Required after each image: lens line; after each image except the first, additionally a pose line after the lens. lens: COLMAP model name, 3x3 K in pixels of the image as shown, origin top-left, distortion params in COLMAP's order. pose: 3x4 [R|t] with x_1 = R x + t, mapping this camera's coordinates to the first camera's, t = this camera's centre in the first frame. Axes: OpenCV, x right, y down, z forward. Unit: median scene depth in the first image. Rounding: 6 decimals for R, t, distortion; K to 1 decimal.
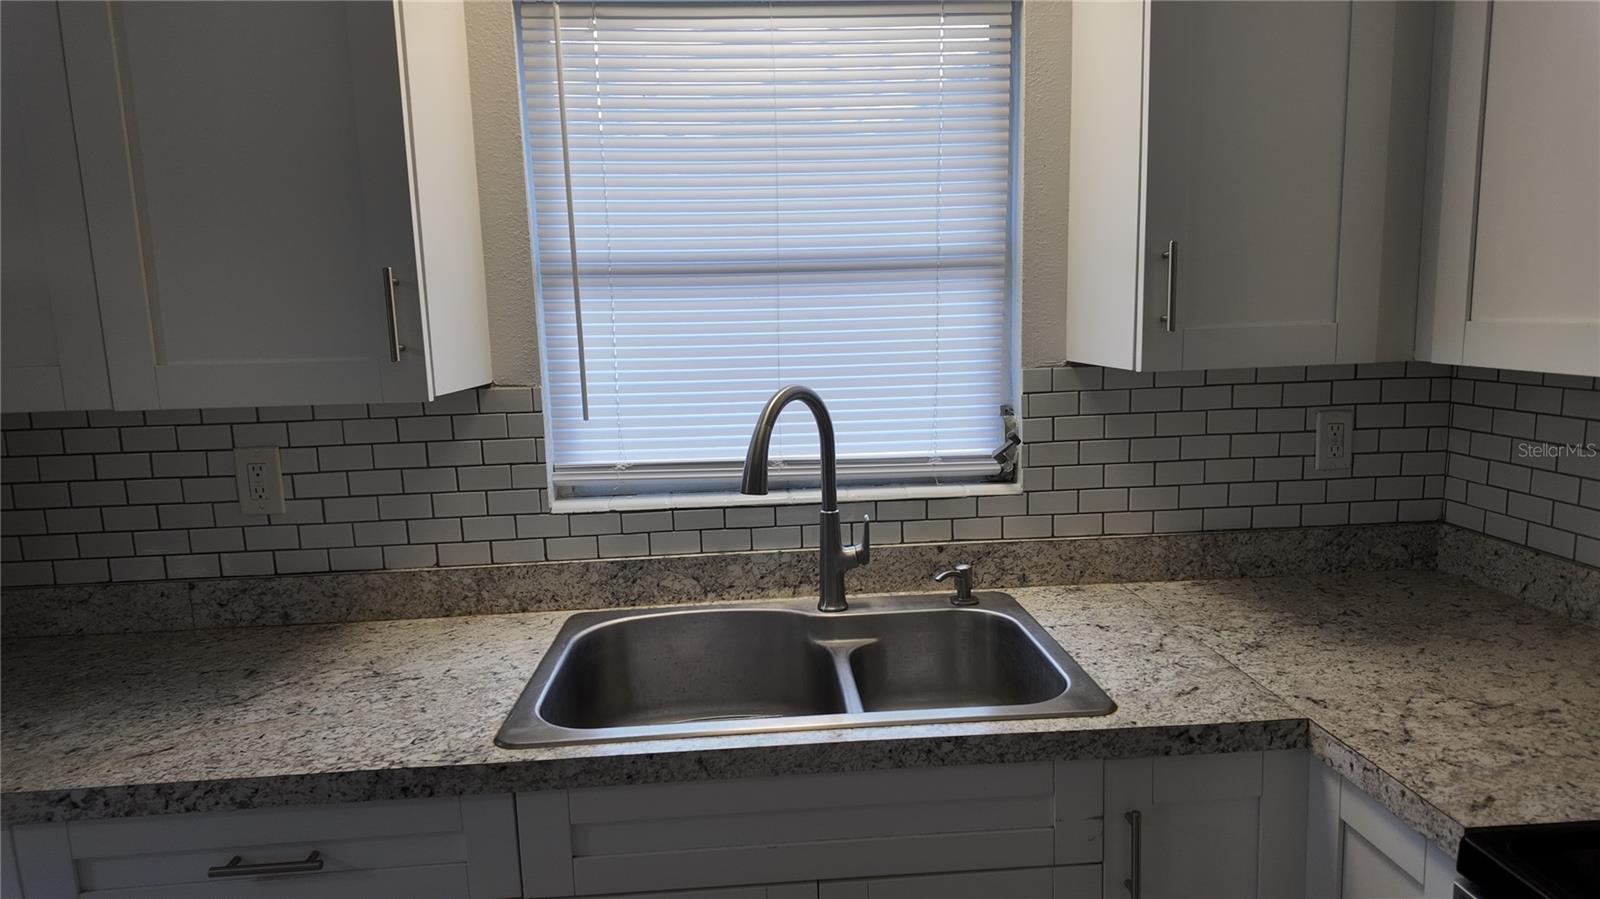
lens RADIAL K [[951.9, 0, 806.5], [0, 951.9, 453.7], [0, 0, 1]] dist [0.052164, -0.033271]
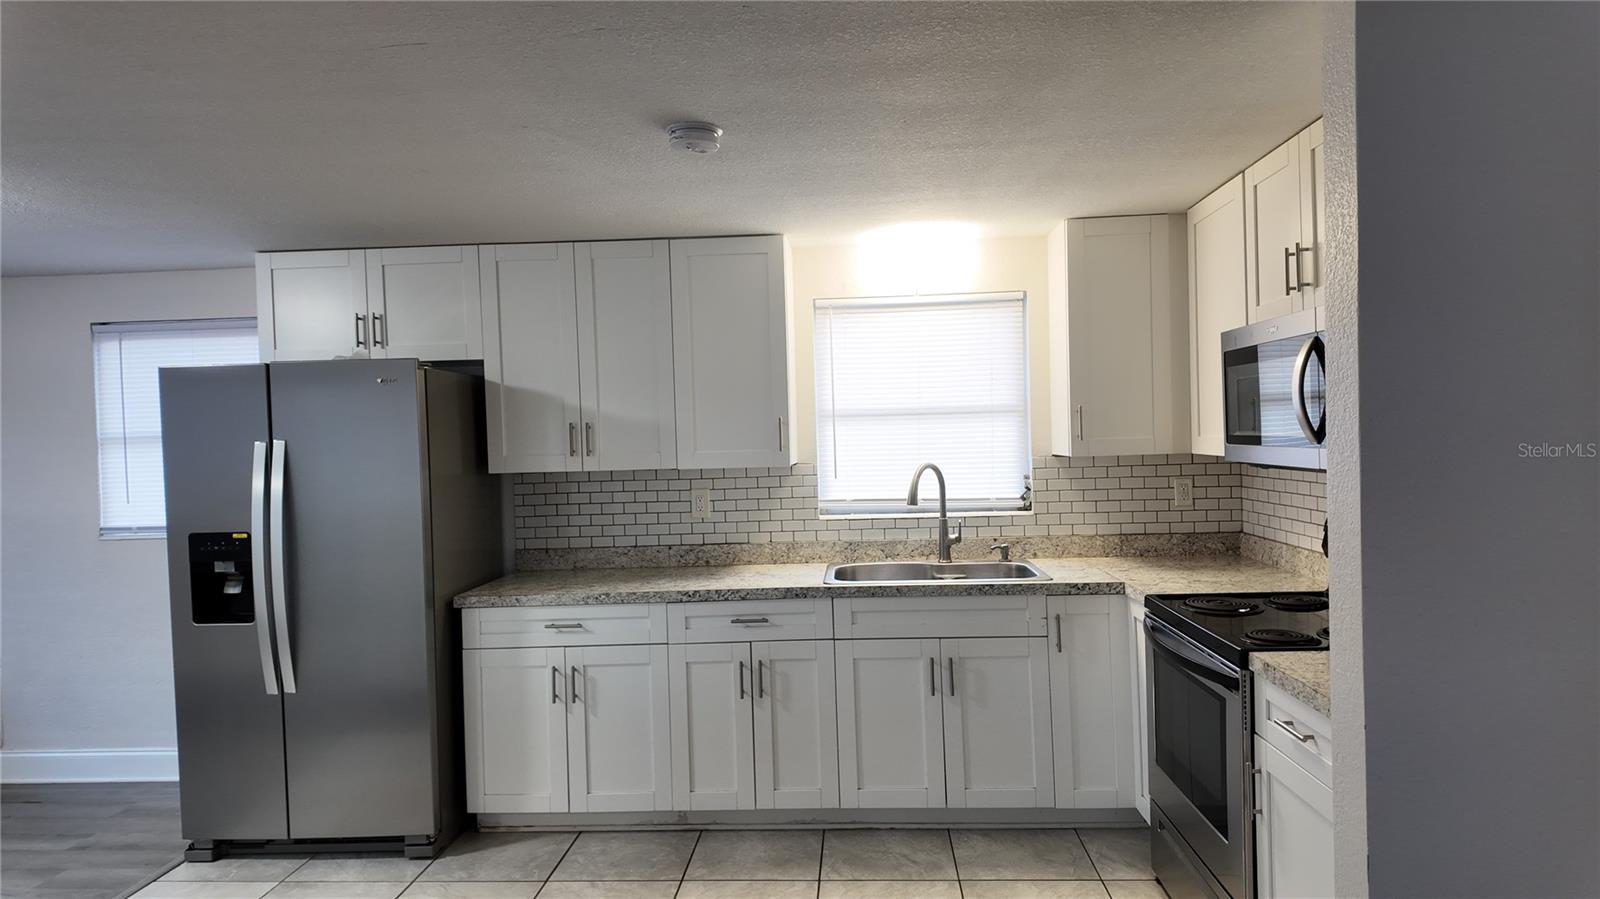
lens RADIAL K [[923.1, 0, 800.0], [0, 923.1, 449.5], [0, 0, 1]] dist [0.049623, -0.051682]
pose [[0.991783, 0.001664, -0.127919, -0.032351], [-0.017688, 0.992095, -0.124237, 0.171867], [0.126701, 0.125478, 0.983973, -1.202079]]
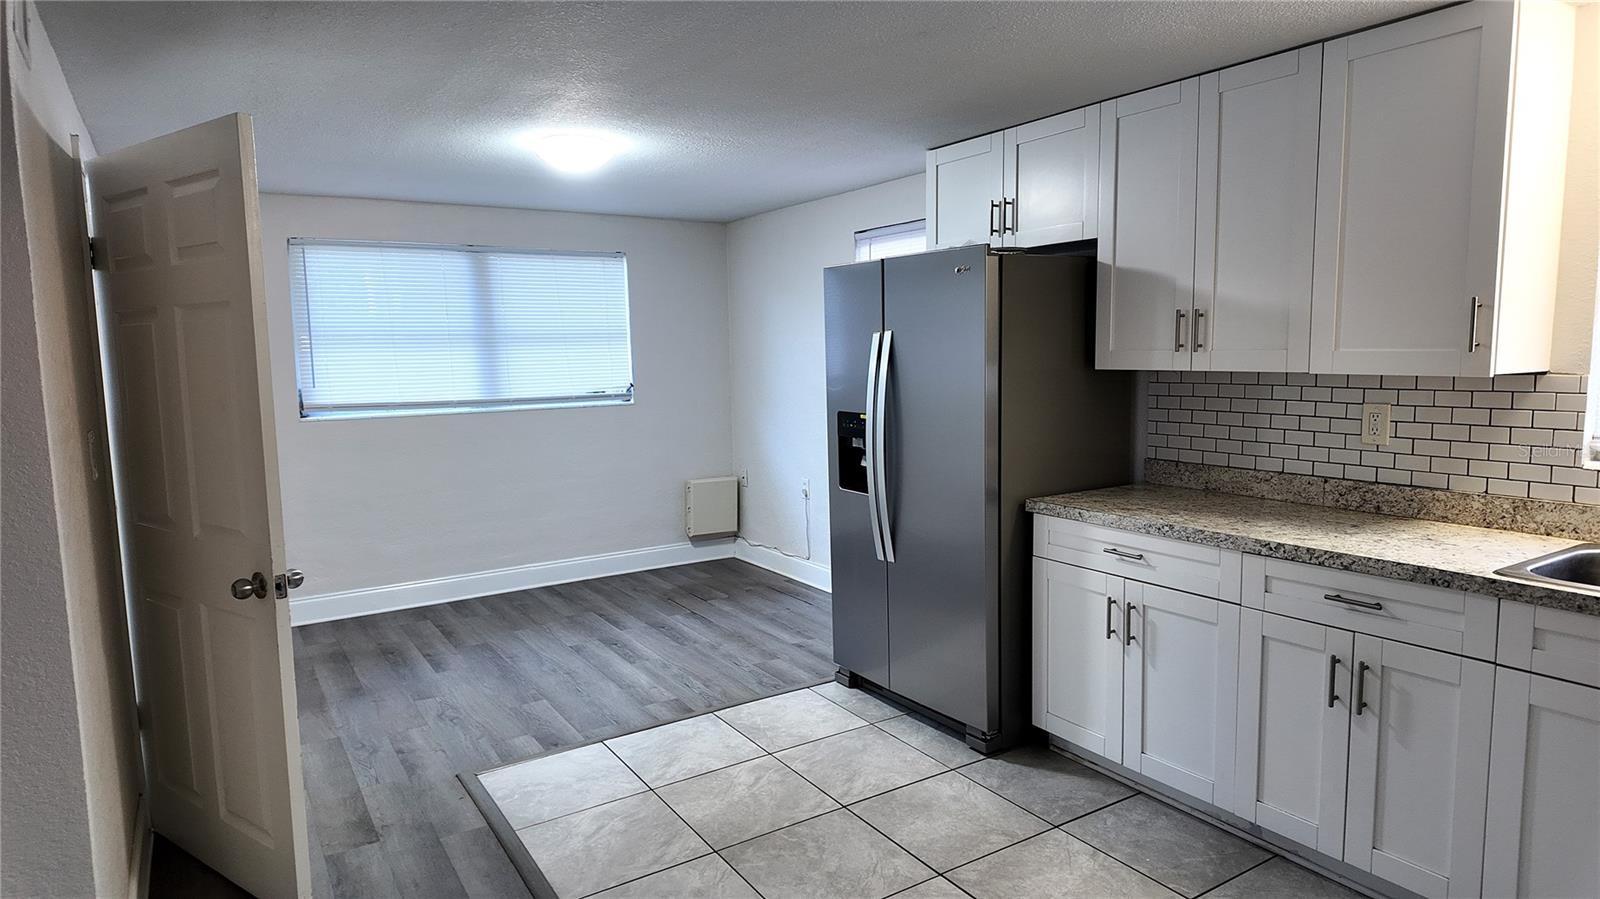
lens RADIAL K [[923.1, 0, 800.0], [0, 923.1, 449.5], [0, 0, 1]] dist [0.049623, -0.051682]
pose [[0.484752, 0.118208, -0.866627, 0.346407], [-0.124772, 0.990038, 0.065250, 0.089160], [0.865706, 0.076501, 0.494672, -0.641445]]
